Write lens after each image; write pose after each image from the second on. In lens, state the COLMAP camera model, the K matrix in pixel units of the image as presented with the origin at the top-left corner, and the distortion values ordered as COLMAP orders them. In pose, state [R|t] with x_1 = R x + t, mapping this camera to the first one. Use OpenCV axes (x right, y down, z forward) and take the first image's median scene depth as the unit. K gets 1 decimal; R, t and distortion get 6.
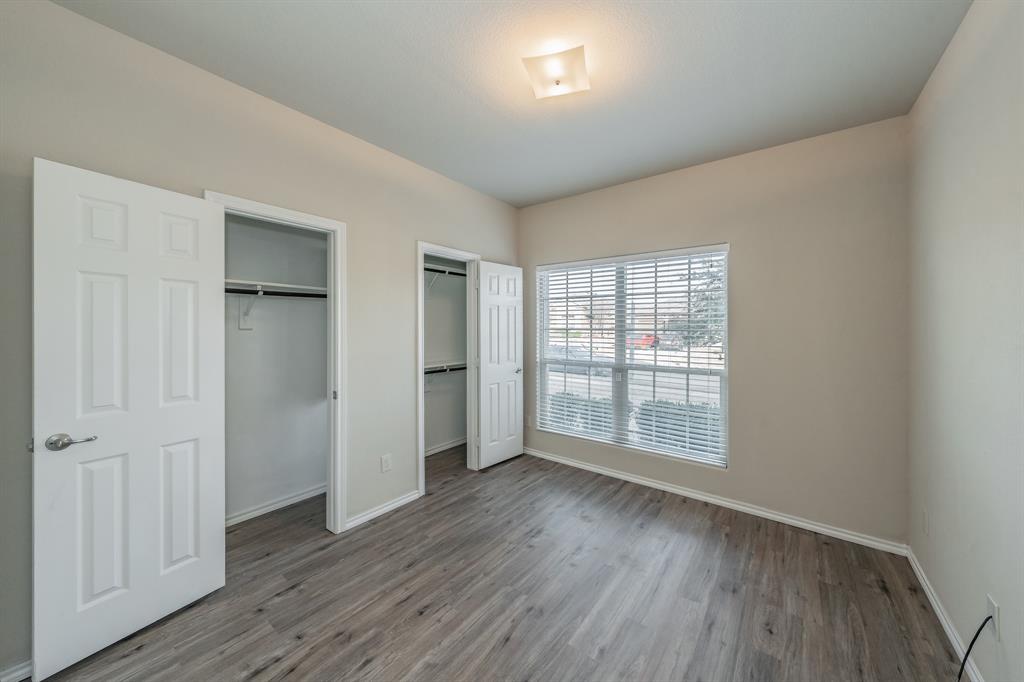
lens RADIAL K [[352.1, 0, 516.1], [0, 352.1, 332.4], [0, 0, 1]] dist [-0.000446, 0.000006]
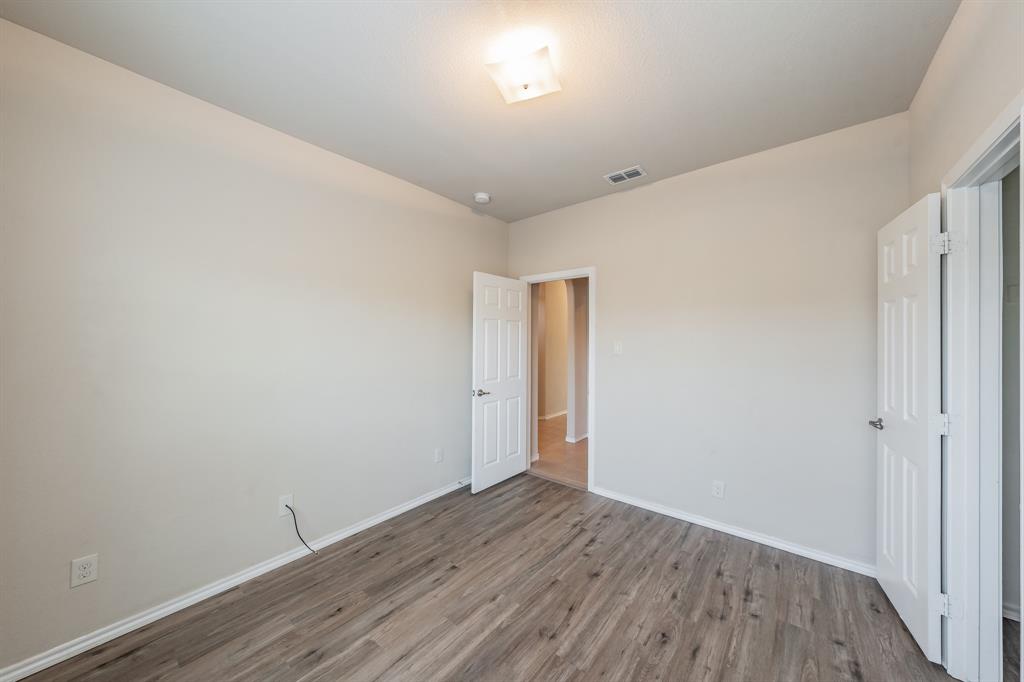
lens RADIAL K [[352.1, 0, 516.1], [0, 352.1, 332.4], [0, 0, 1]] dist [-0.000446, 0.000006]
pose [[-0.999739, -0.004326, 0.022453, 0.120253], [-0.004521, 0.999952, -0.008653, -0.032717], [-0.022414, -0.008753, -0.999710, 1.952865]]
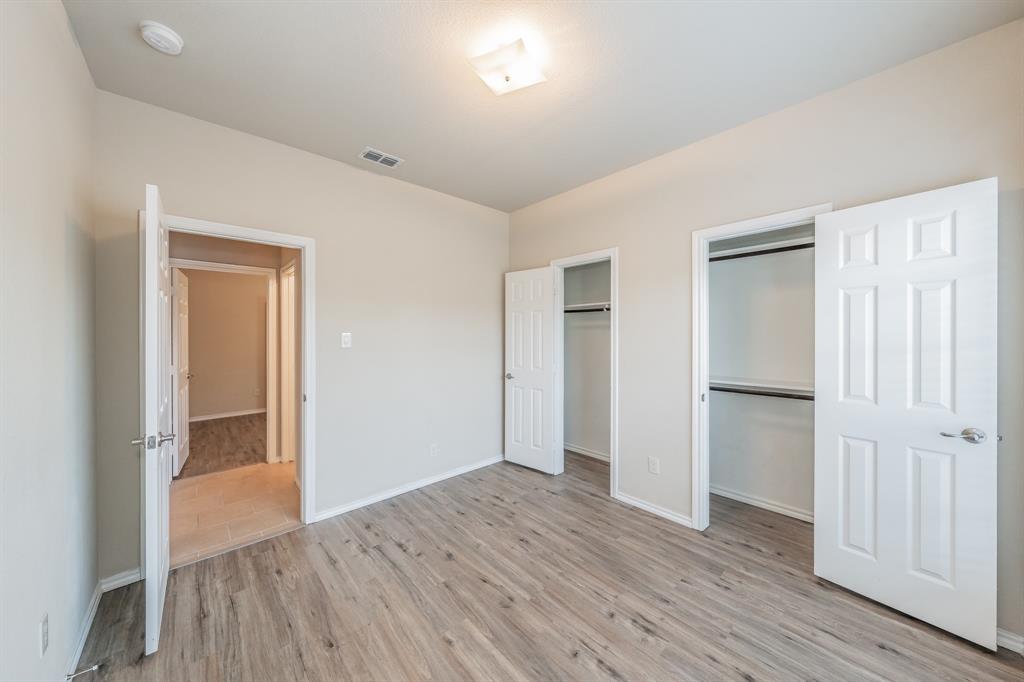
lens RADIAL K [[352.1, 0, 516.1], [0, 352.1, 332.4], [0, 0, 1]] dist [-0.000446, 0.000006]
pose [[-0.160984, -0.003683, -0.986950, 1.076897], [-0.006702, 0.999974, -0.002638, -0.012884], [0.986934, 0.006190, -0.161004, 1.171203]]
